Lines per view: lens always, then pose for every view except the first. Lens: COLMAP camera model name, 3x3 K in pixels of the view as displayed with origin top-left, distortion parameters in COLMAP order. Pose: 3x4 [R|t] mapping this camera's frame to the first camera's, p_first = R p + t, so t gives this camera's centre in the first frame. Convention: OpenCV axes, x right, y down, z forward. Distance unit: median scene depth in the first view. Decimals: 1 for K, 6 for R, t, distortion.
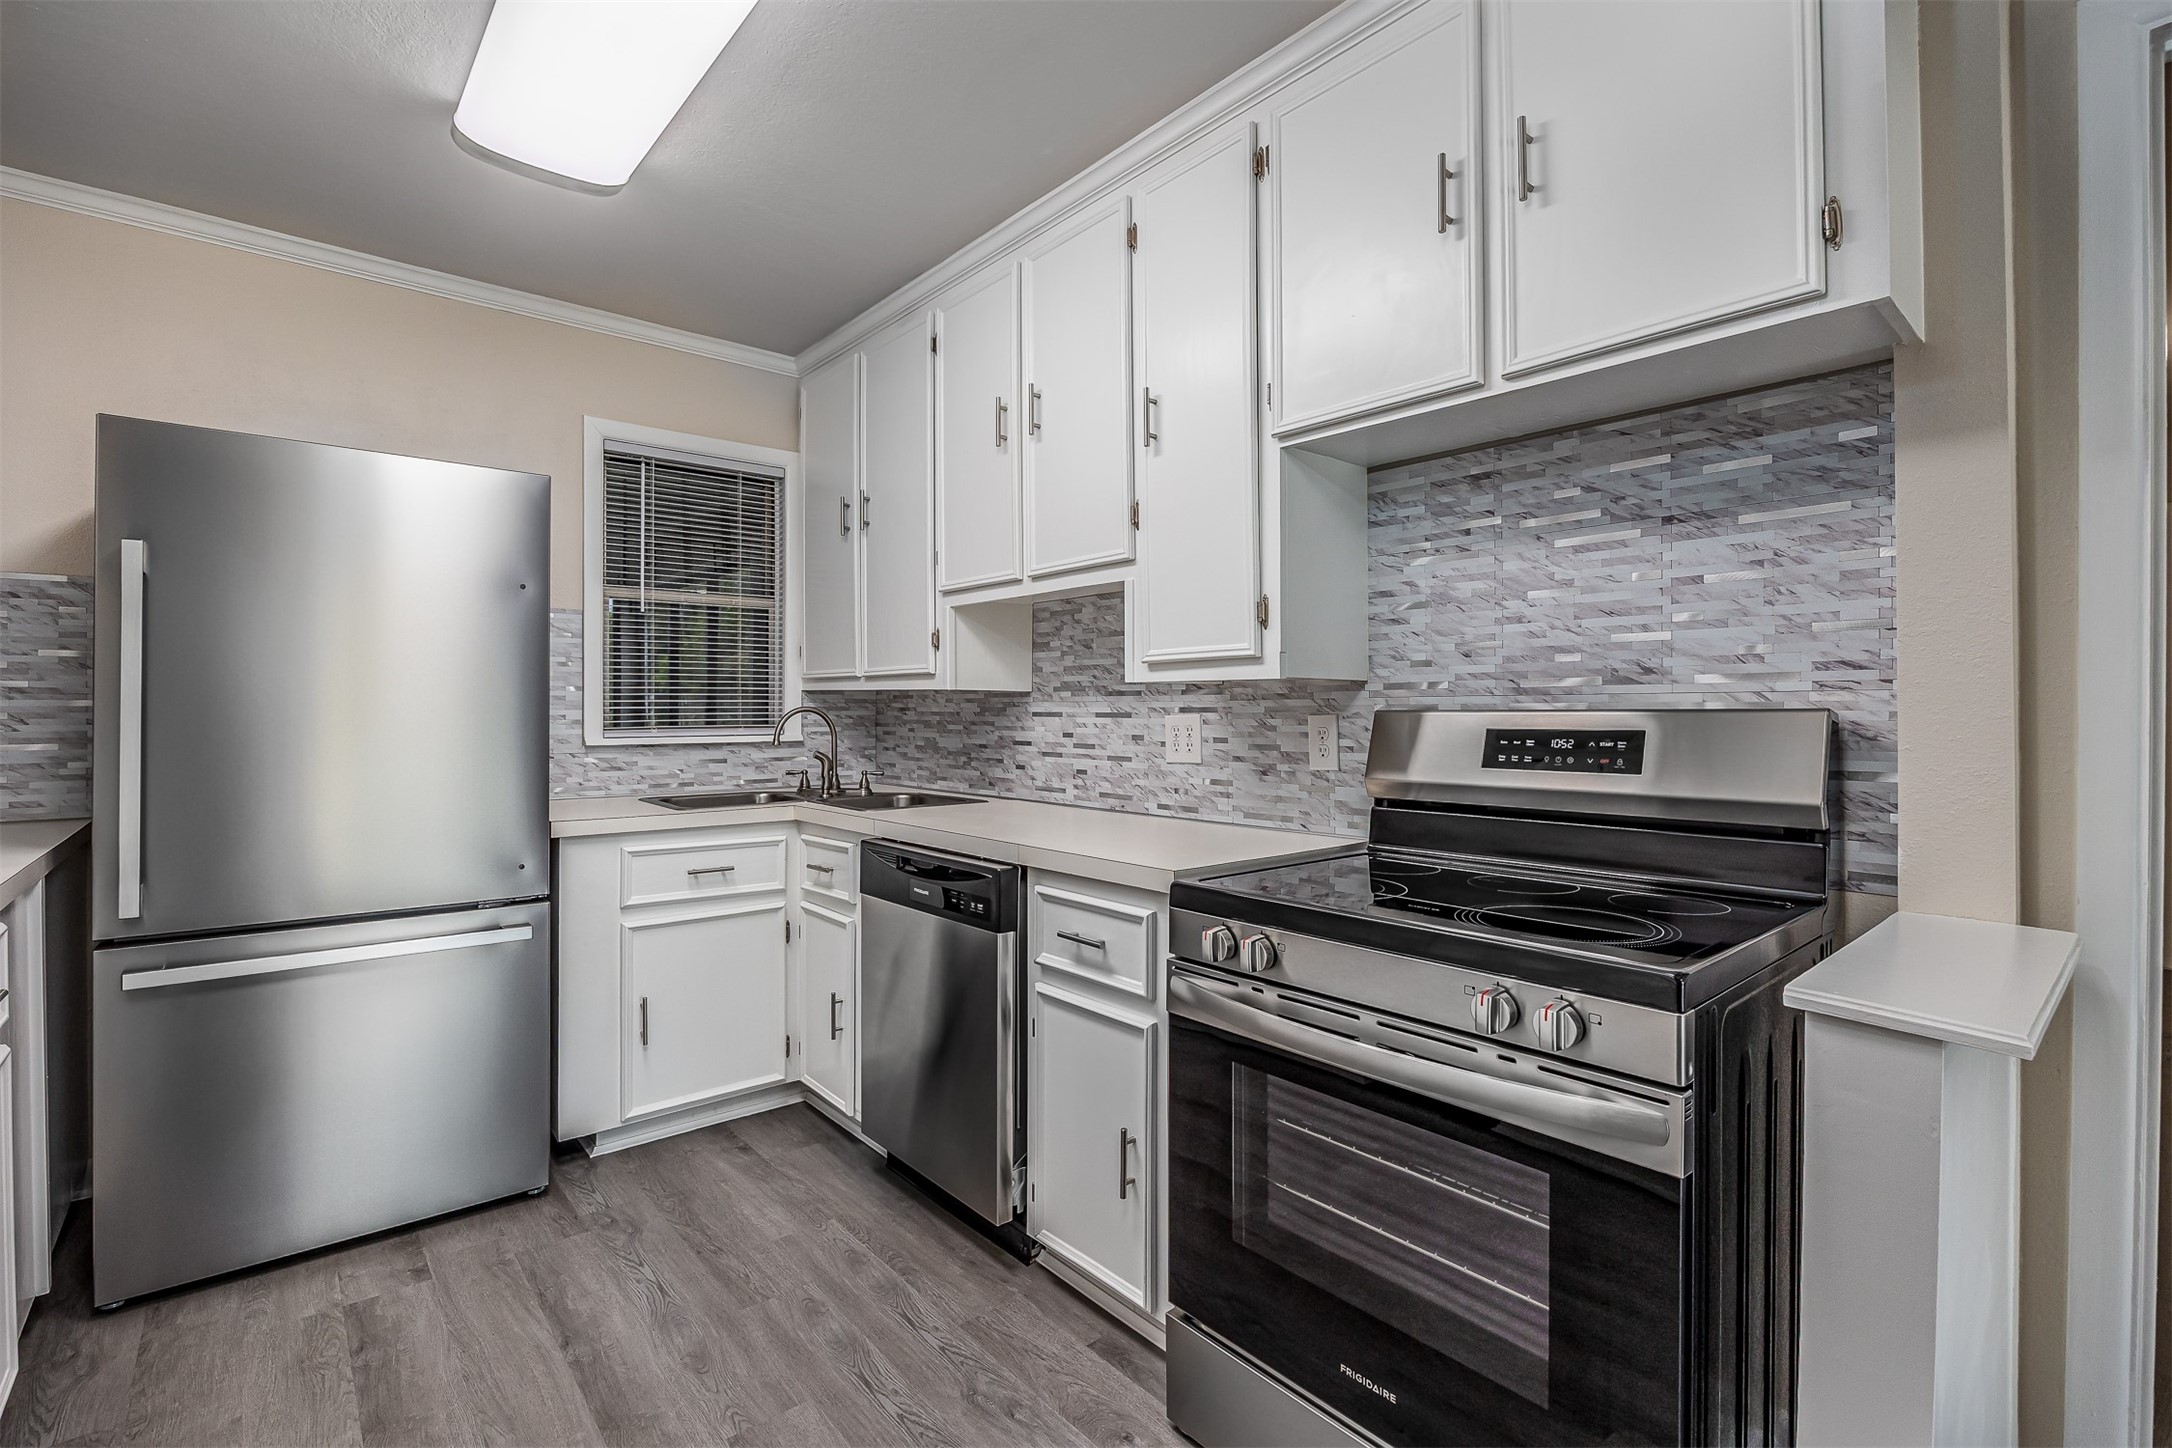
lens RADIAL K [[962.3, 0, 1074.8], [0, 962.3, 708.9], [0, 0, 1]] dist [-0.013614, 0.000182]
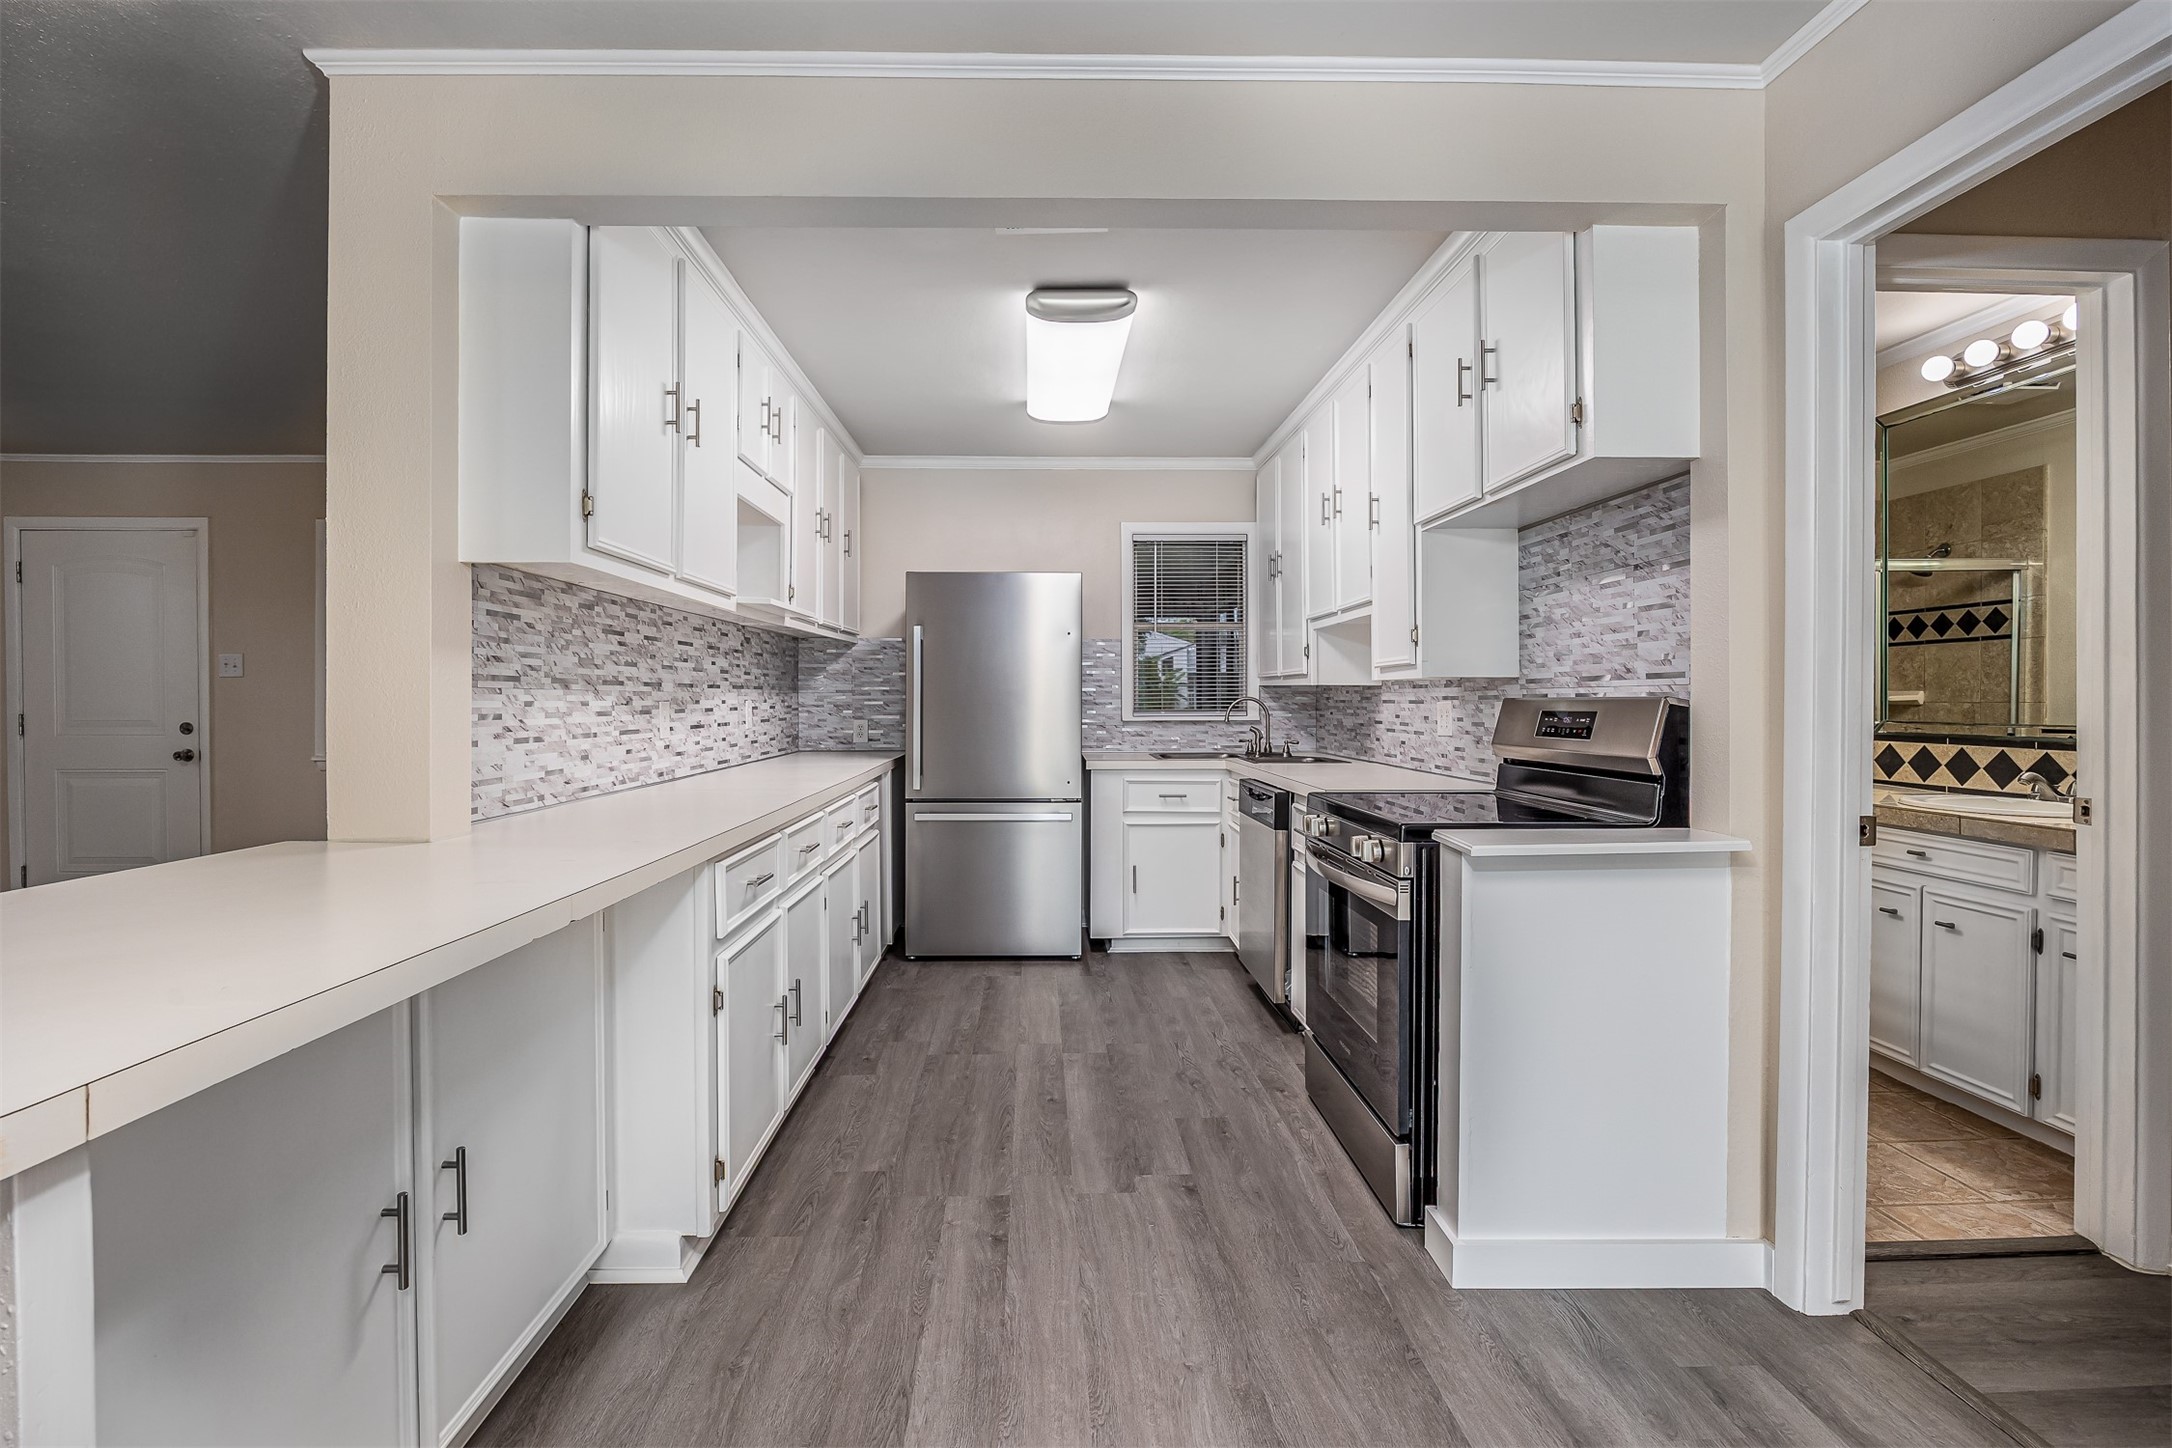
lens RADIAL K [[962.3, 0, 1075.3], [0, 962.3, 708.1], [0, 0, 1]] dist [-0.013614, 0.000182]
pose [[0.785335, 0.003460, -0.619062, 0.691733], [0.003014, 0.999951, 0.009411, 0.000760], [0.619064, -0.009257, 0.785286, -0.547370]]
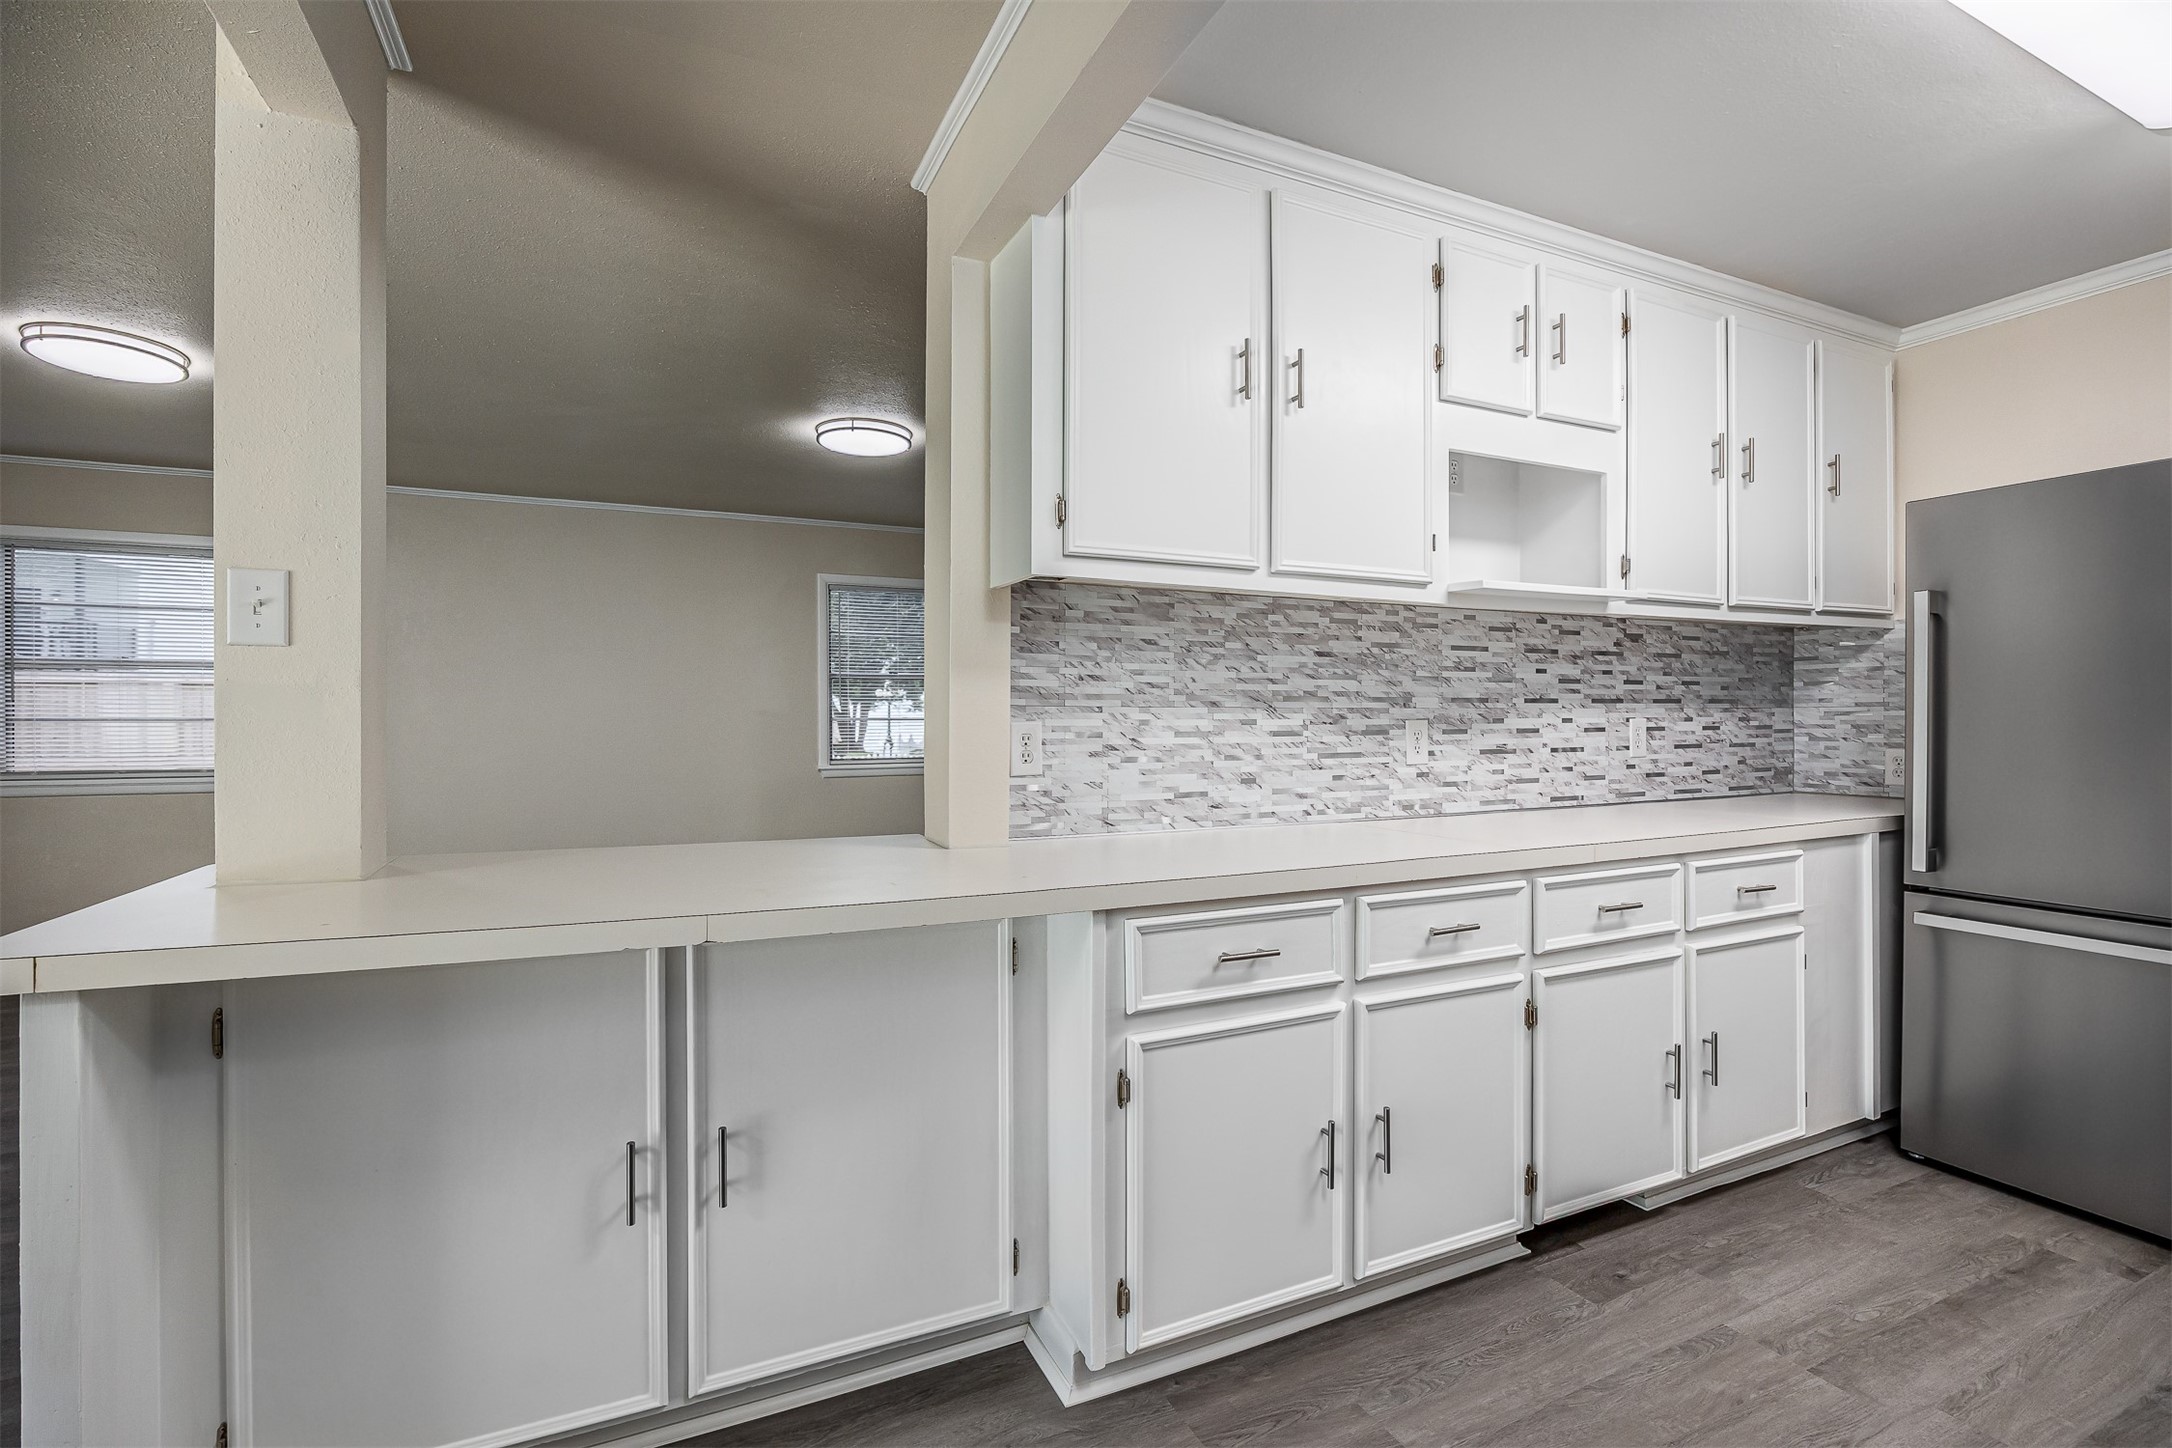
lens RADIAL K [[962.3, 0, 1076.1], [0, 962.3, 717.1], [0, 0, 1]] dist [-0.013614, 0.000182]
pose [[-0.263676, 0.000244, -0.964611, 0.574676], [0.001845, 0.999998, -0.000251, -0.001577], [0.964610, -0.001846, -0.263676, 0.180738]]
